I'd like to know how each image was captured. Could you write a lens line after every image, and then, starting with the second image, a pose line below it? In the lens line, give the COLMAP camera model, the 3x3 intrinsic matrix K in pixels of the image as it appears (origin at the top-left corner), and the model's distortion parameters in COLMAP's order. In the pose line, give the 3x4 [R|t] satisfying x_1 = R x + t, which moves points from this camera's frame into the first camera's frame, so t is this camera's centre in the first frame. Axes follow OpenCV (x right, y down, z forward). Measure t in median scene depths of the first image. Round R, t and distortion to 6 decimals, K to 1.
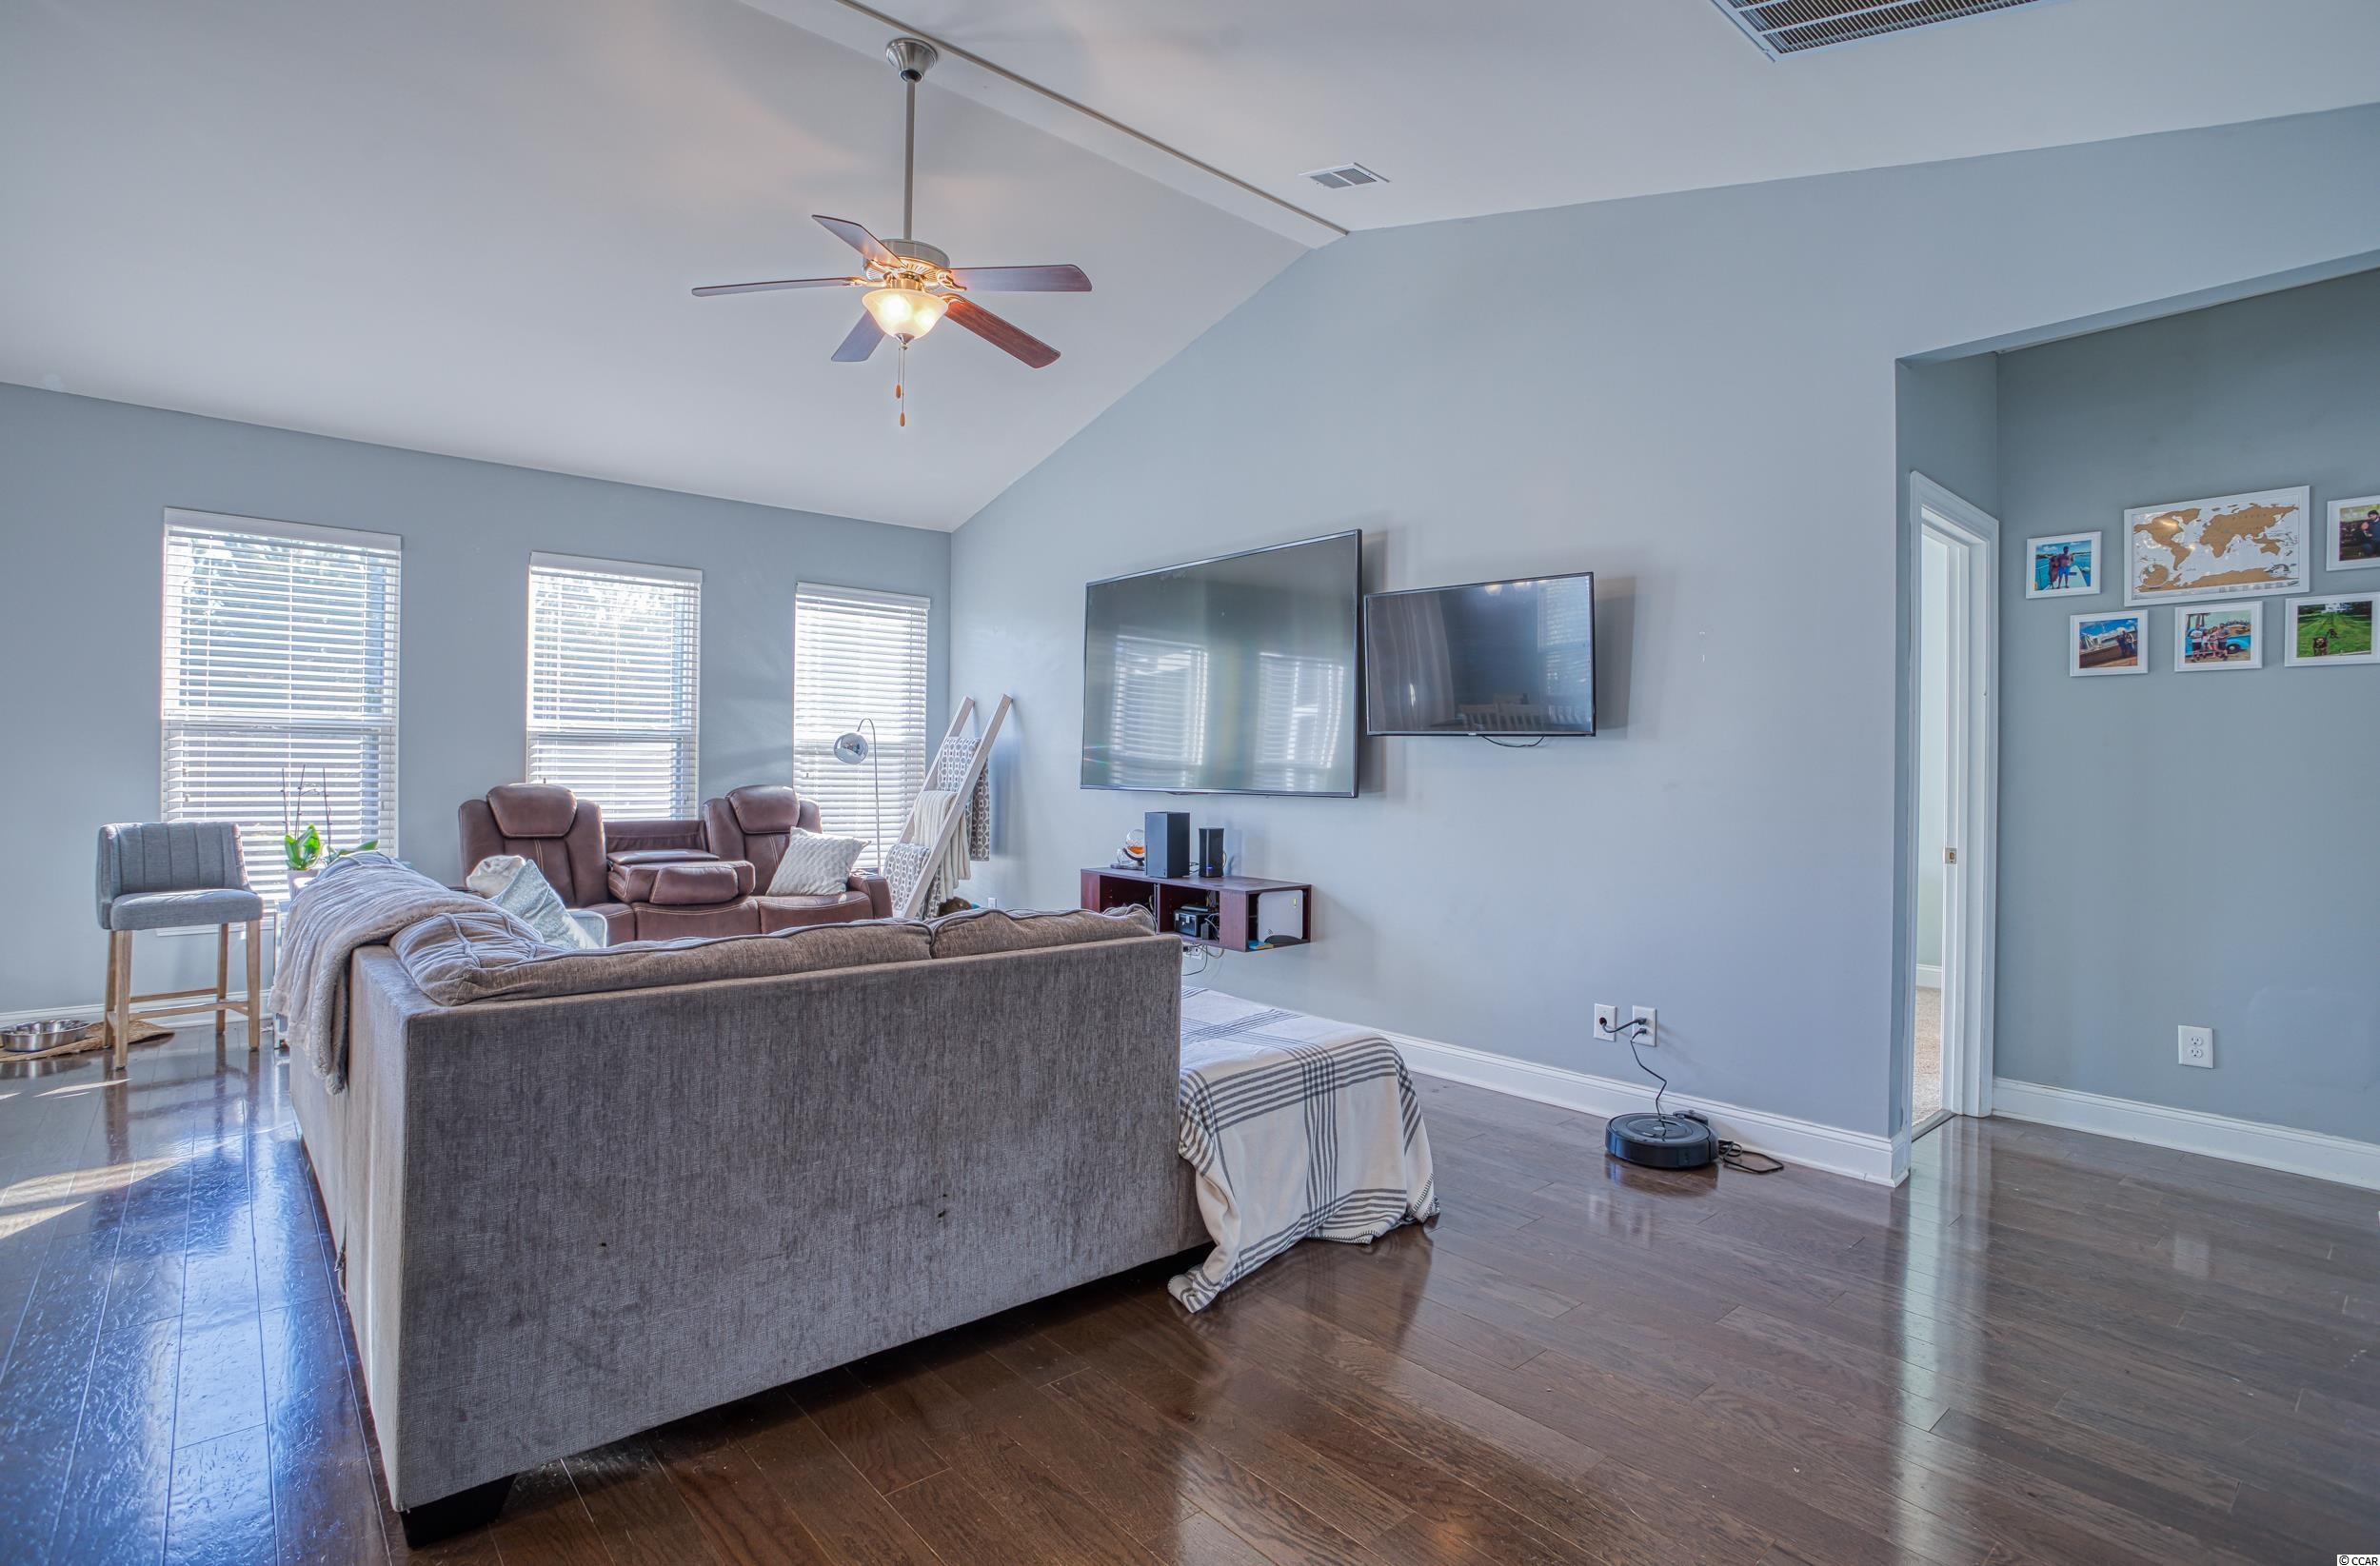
lens RADIAL K [[1187.1, 0, 1198.1], [0, 1187.1, 768.2], [0, 0, 1]] dist [-0.065991, 0.027689]
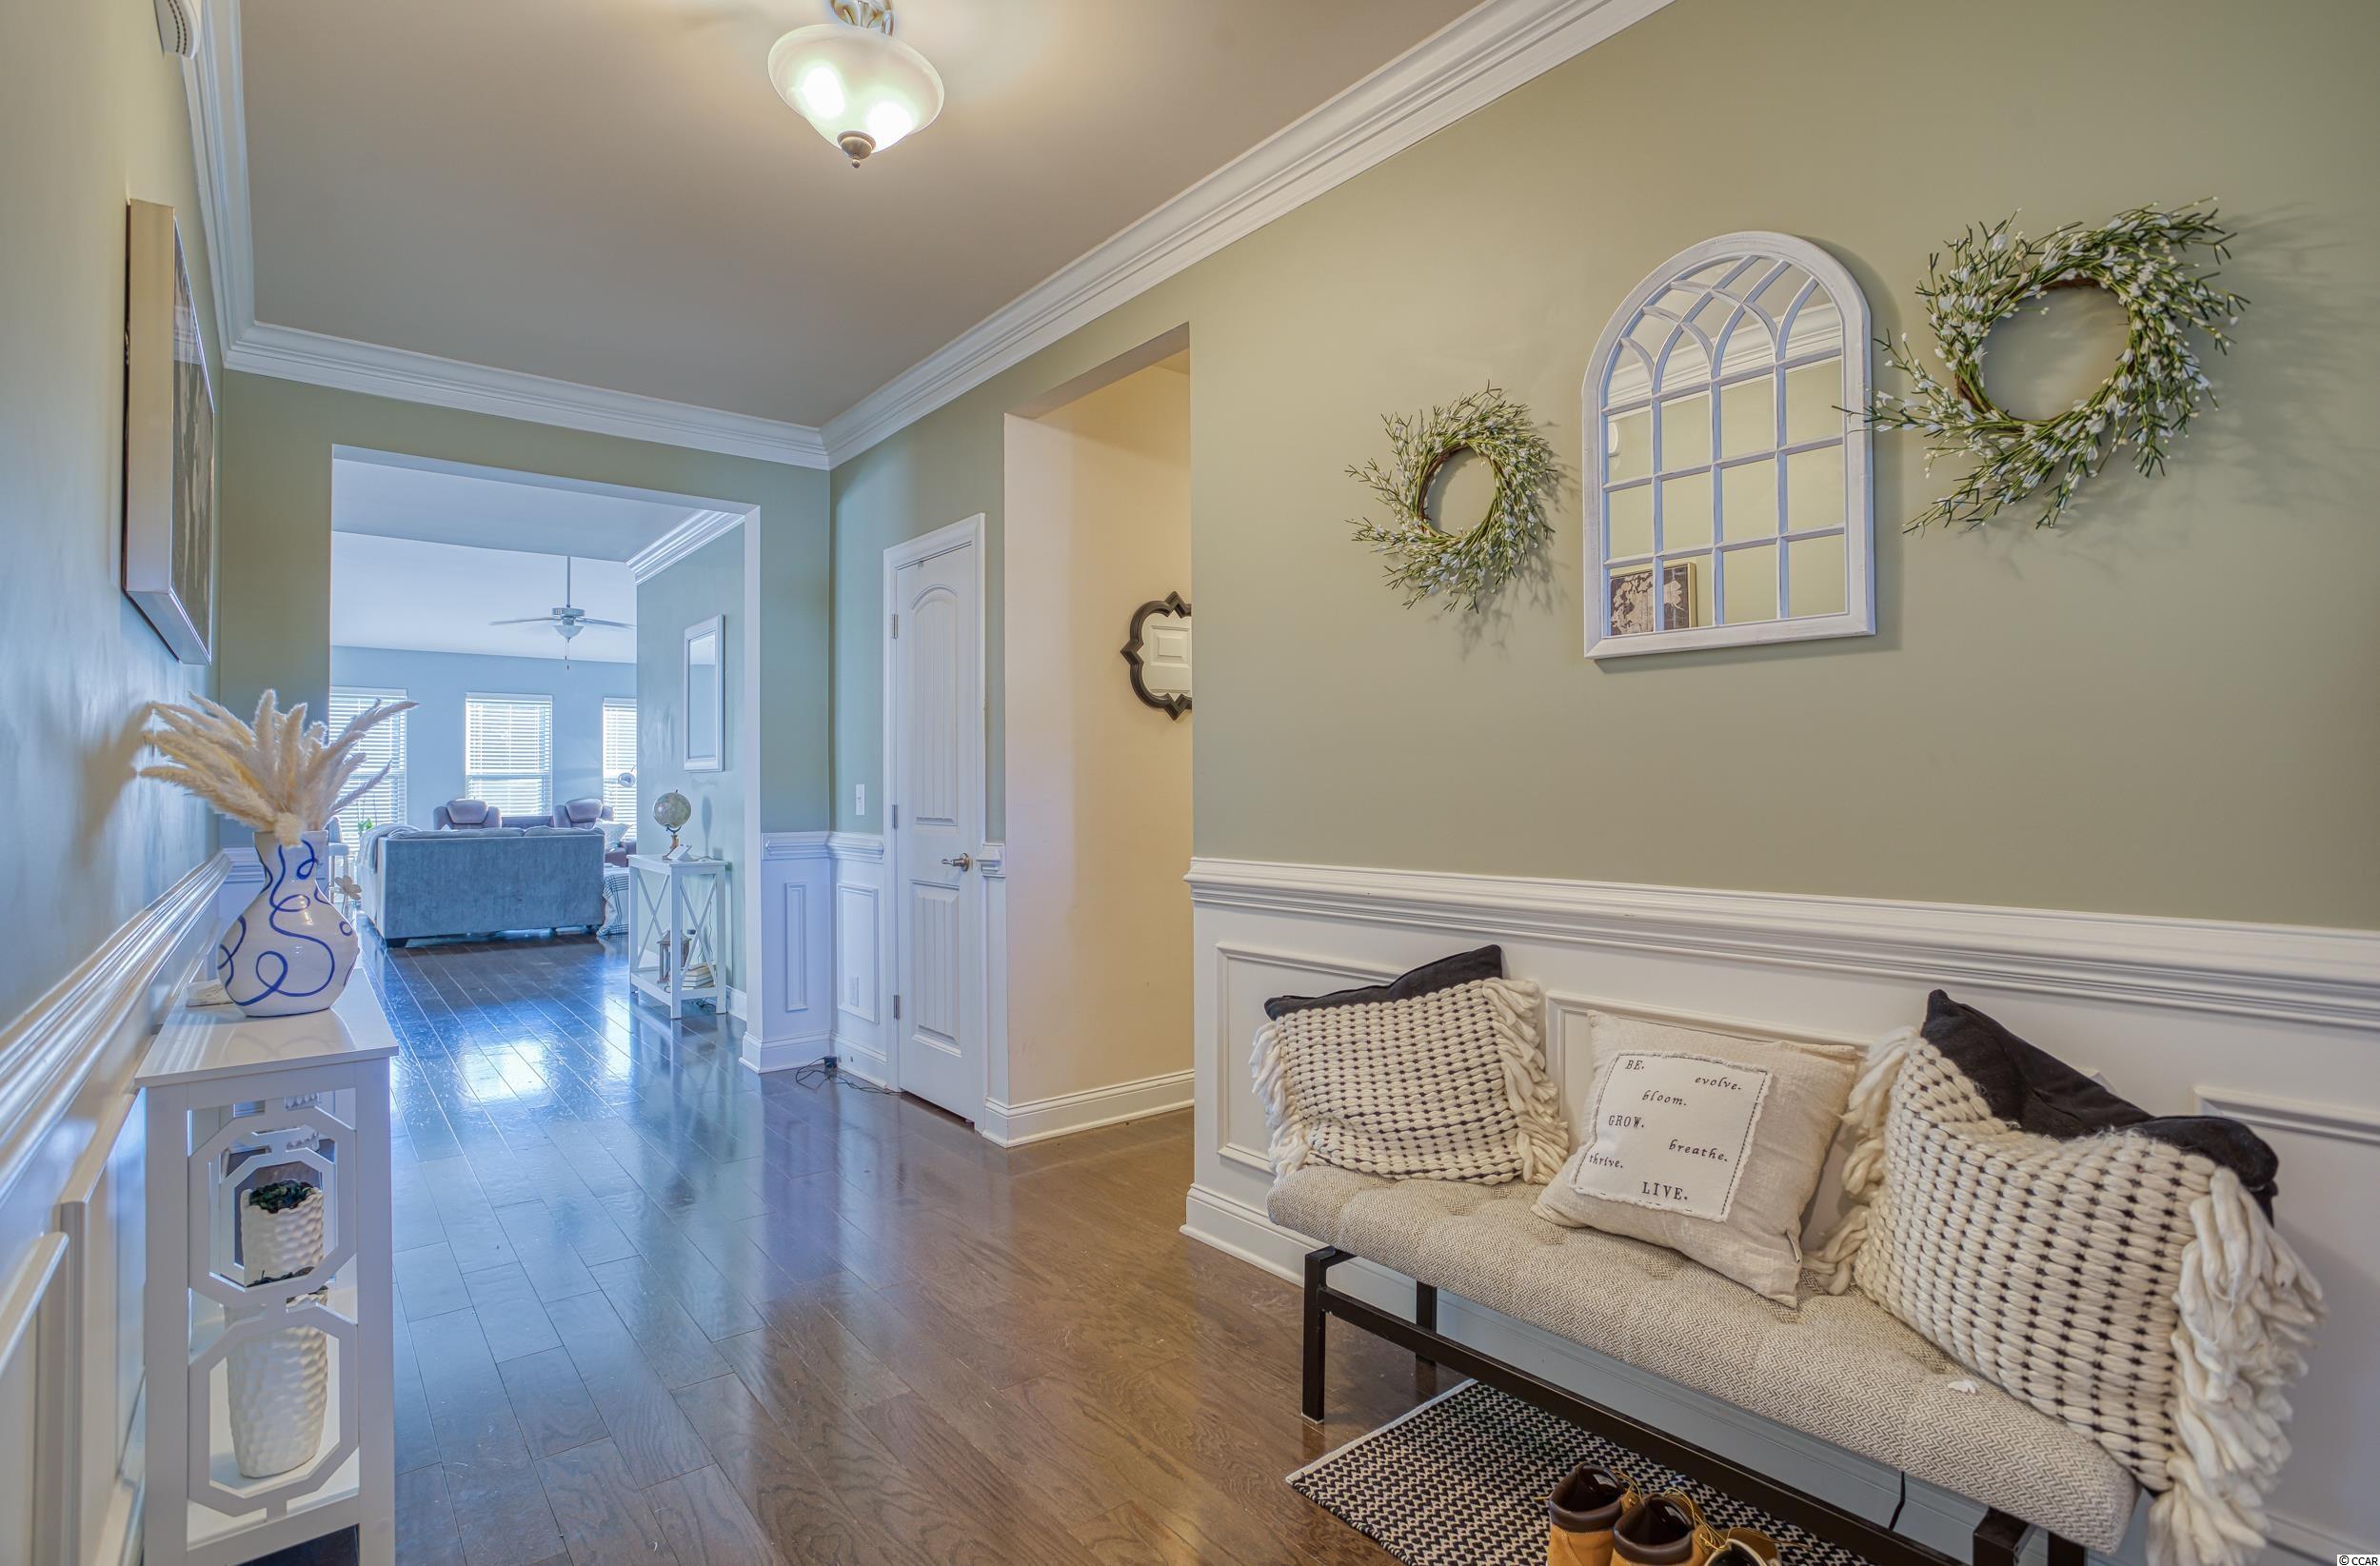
lens RADIAL K [[1187.1, 0, 1198.1], [0, 1187.1, 768.2], [0, 0, 1]] dist [-0.065991, 0.027689]
pose [[0.999313, -0.013650, -0.034467, 0.867974], [0.013070, 0.999770, -0.017011, 0.010280], [0.034691, 0.016549, 0.999261, -1.123641]]
